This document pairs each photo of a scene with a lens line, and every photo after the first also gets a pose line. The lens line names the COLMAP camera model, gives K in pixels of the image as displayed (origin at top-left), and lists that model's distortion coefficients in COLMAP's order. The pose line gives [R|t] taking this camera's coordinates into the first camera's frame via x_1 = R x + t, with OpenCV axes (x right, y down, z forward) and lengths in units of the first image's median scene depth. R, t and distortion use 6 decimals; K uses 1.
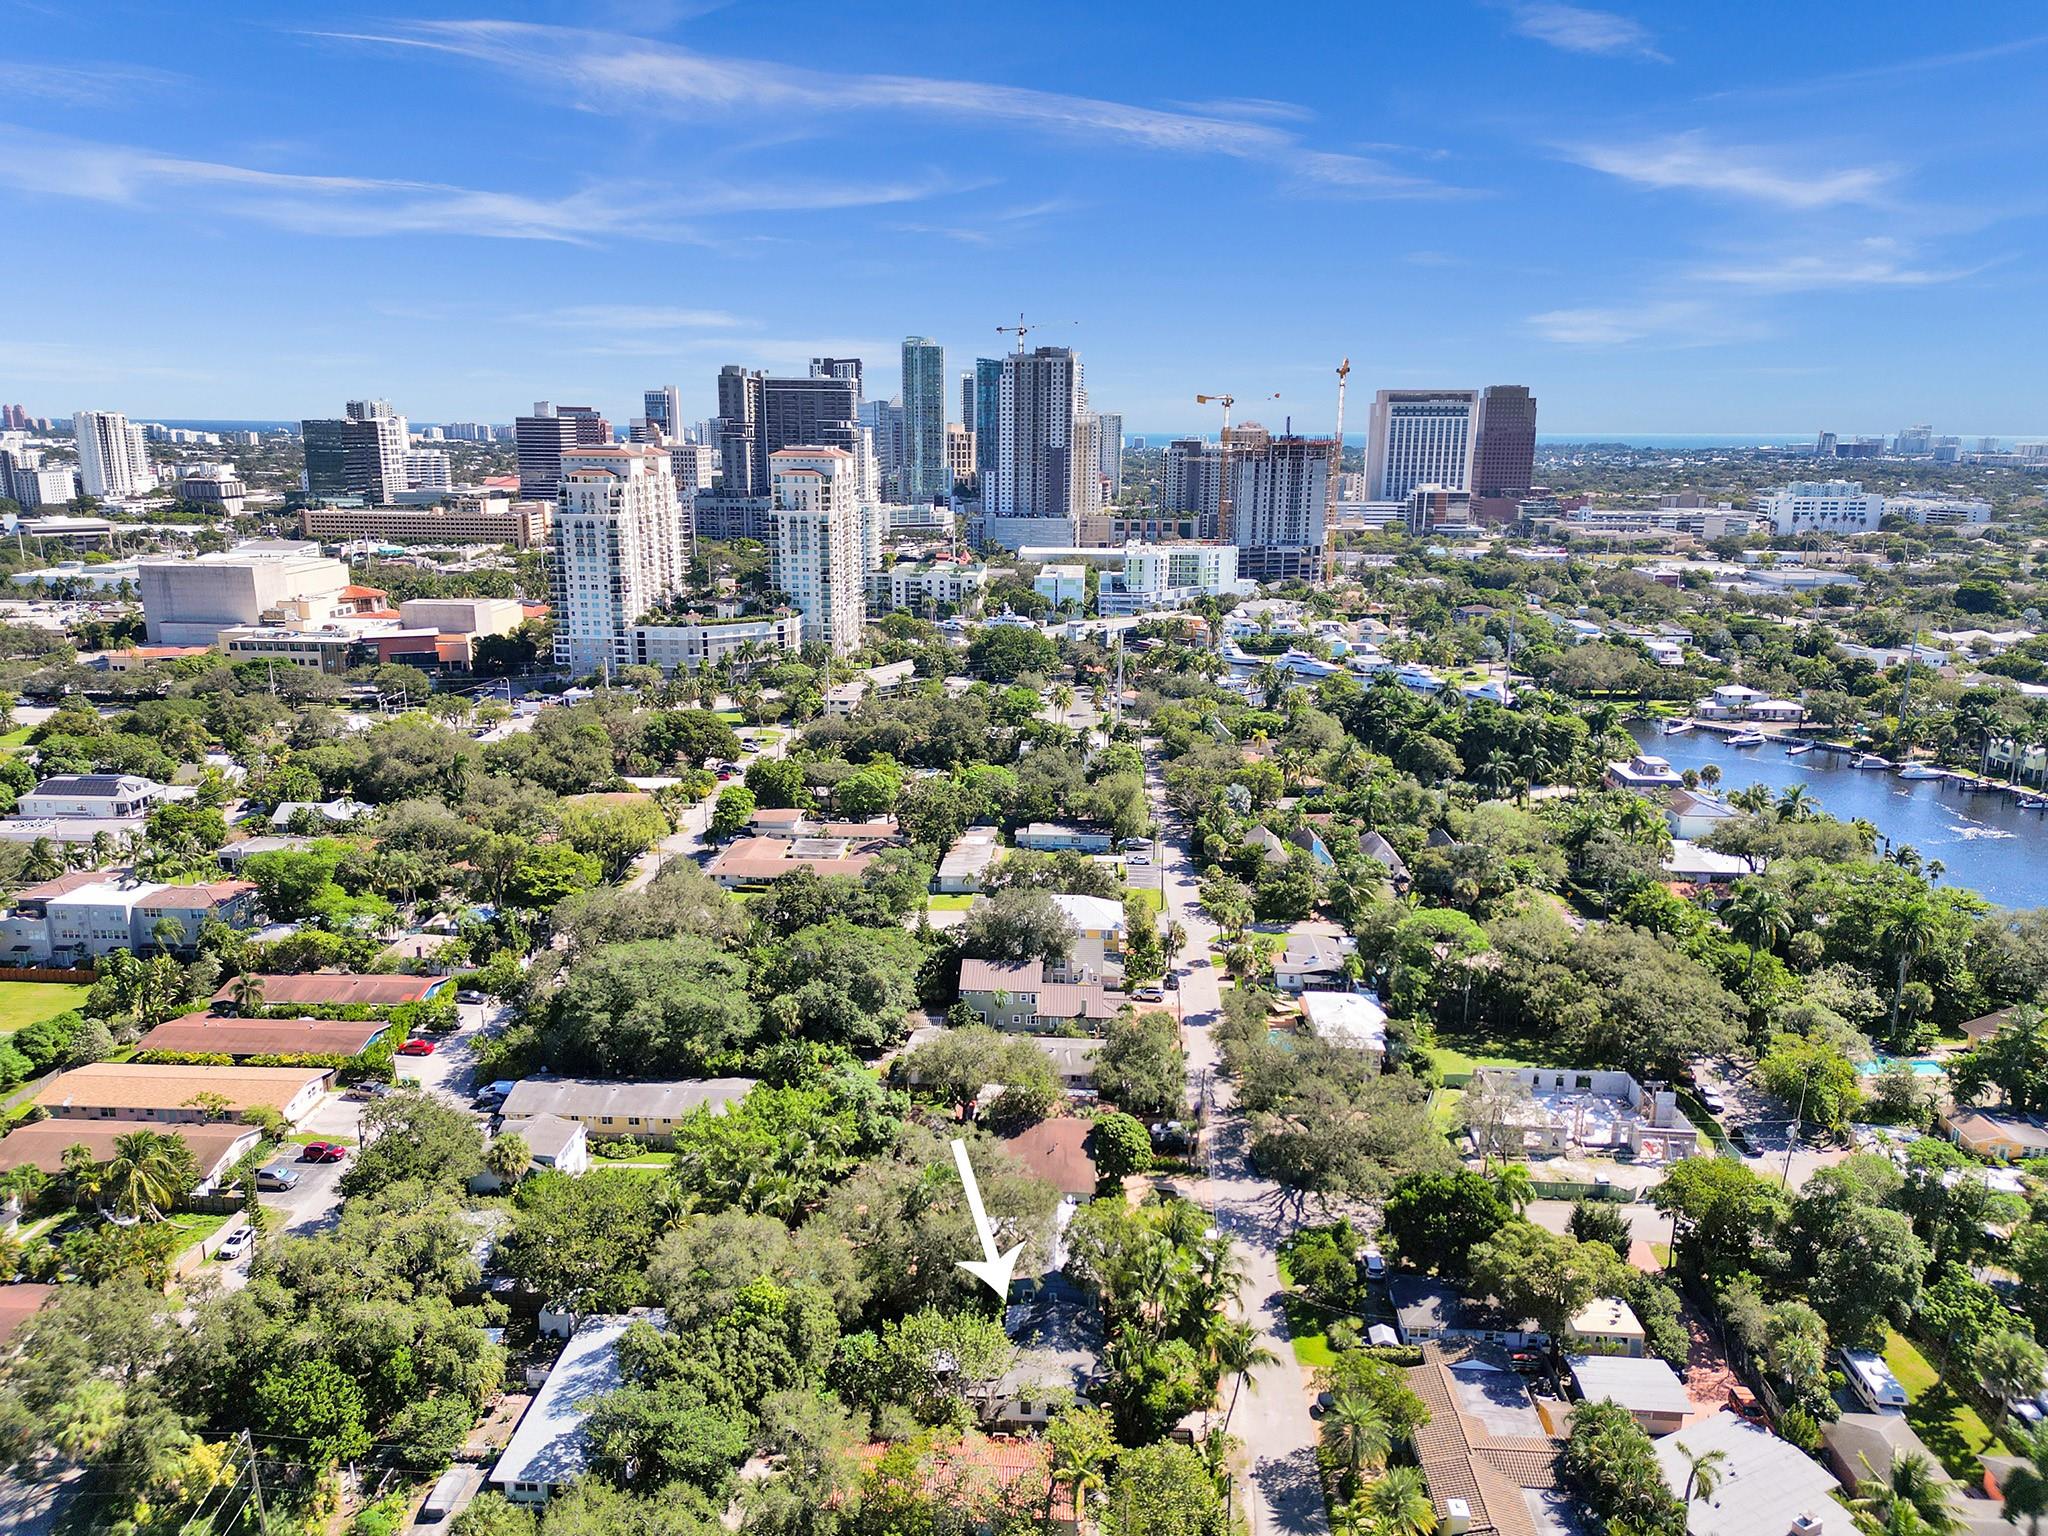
lens RADIAL K [[1428.9, 0, 1021.8], [0, 1428.9, 762.2], [0, 0, 1]] dist [0.071444, -0.064672]
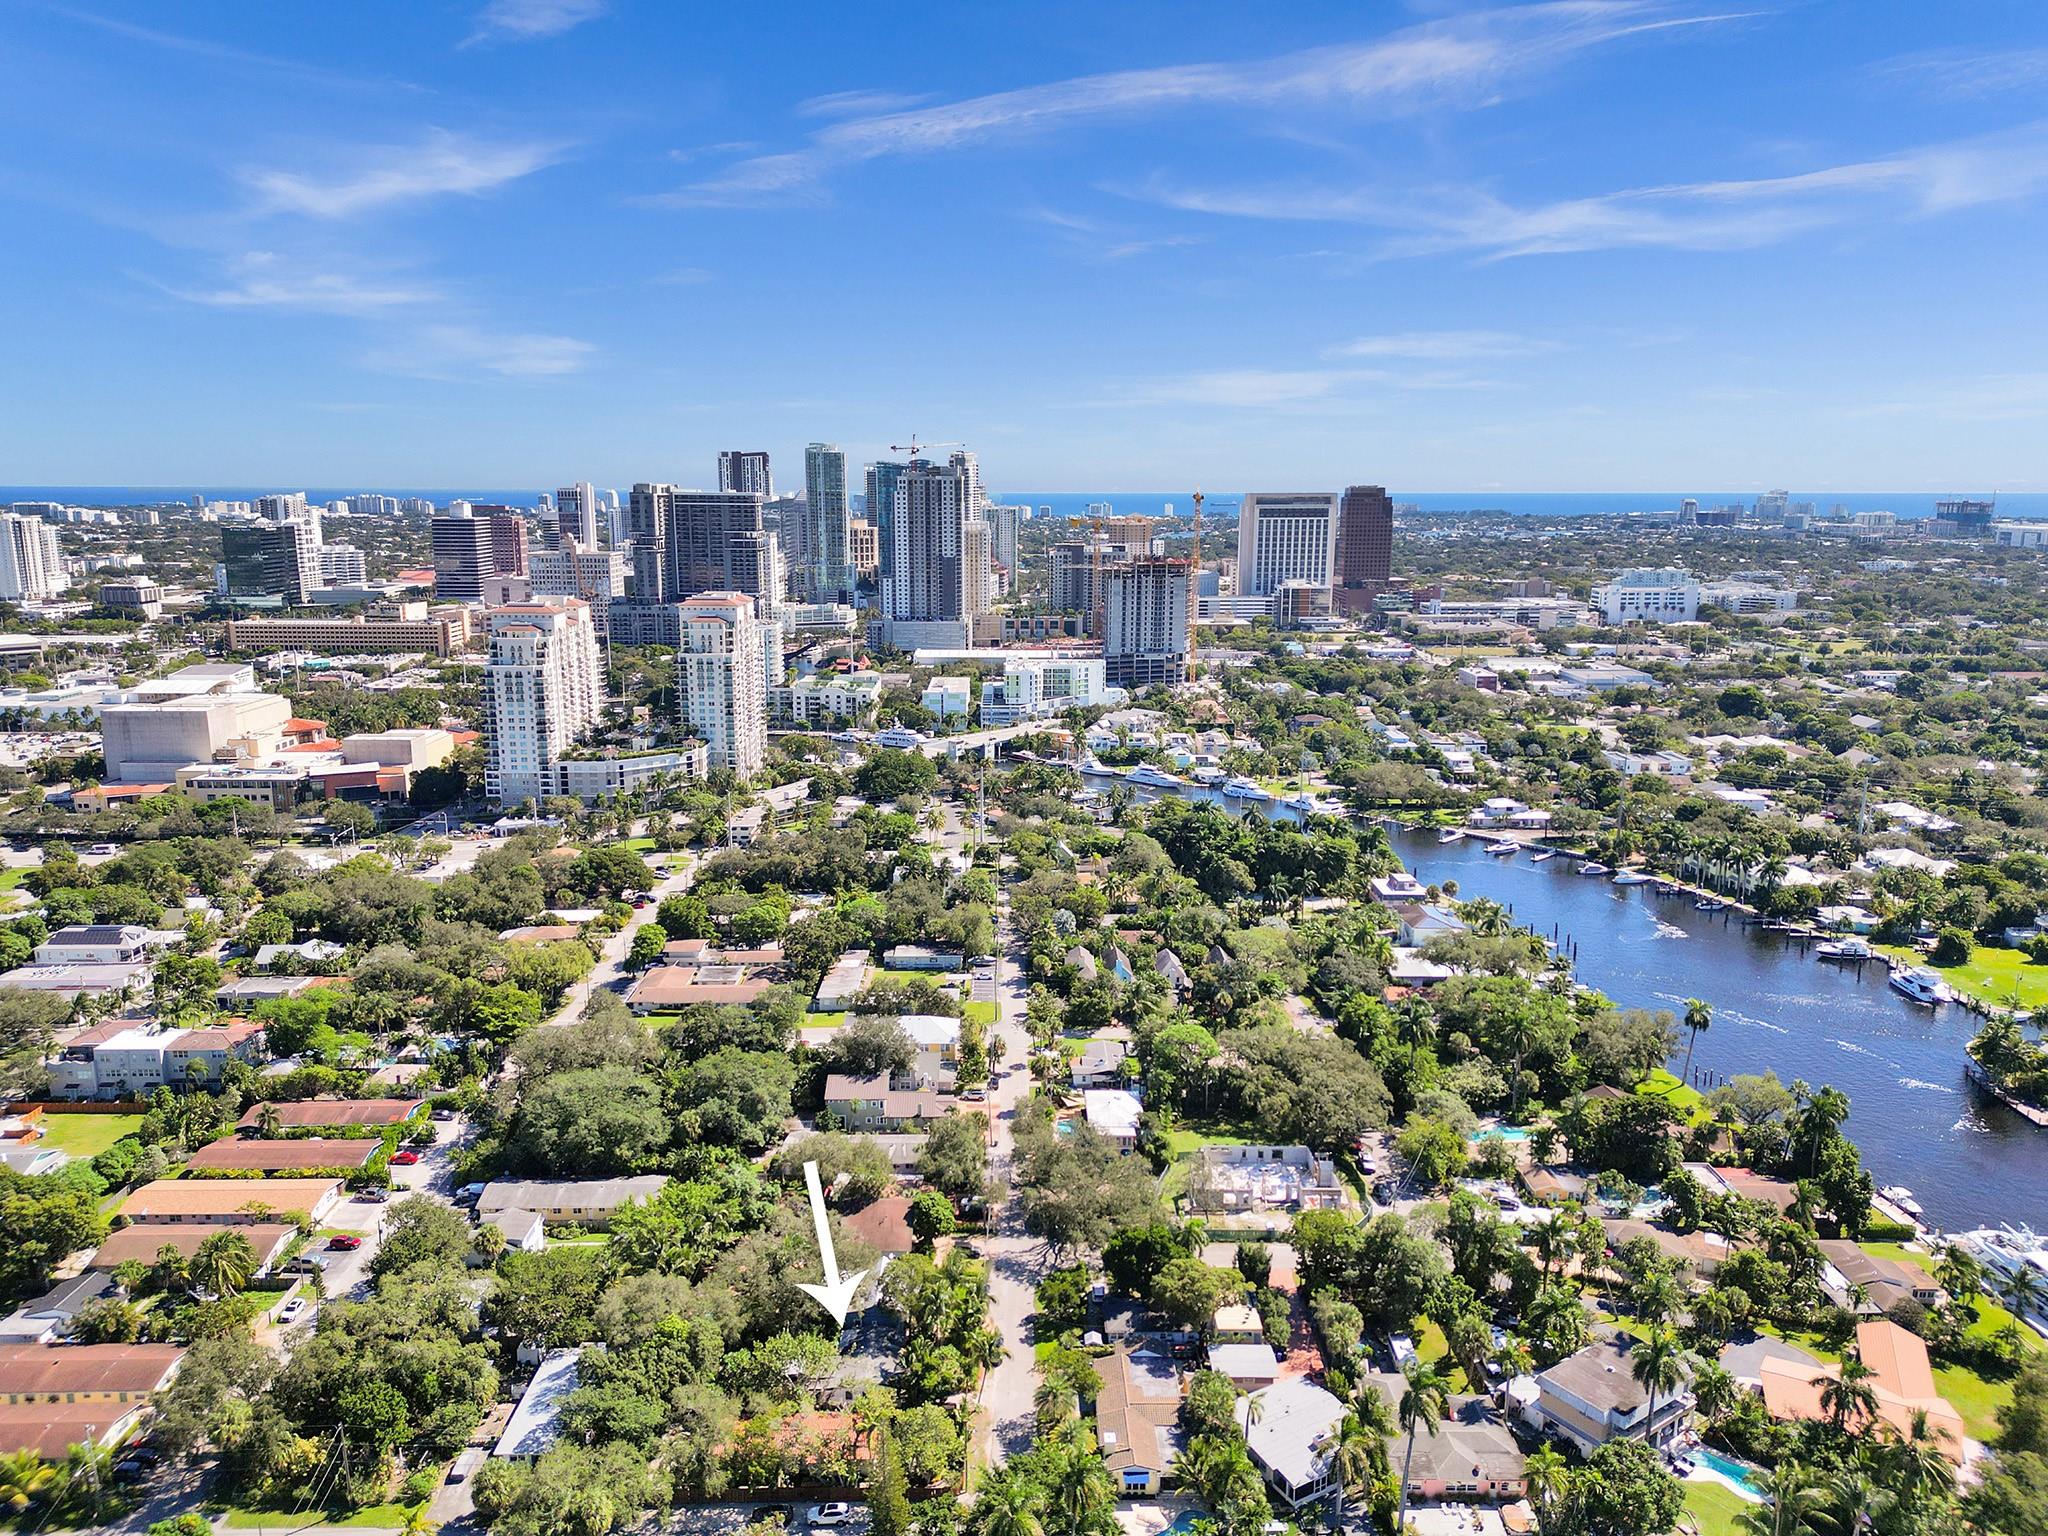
lens RADIAL K [[1428.9, 0, 1025.1], [0, 1428.9, 761.3], [0, 0, 1]] dist [0.071444, -0.064672]
pose [[0.998062, -0.016490, 0.059997, 0.045187], [0.018814, 0.999086, -0.038370, -0.066380], [-0.059309, 0.039425, 0.997461, -0.233114]]
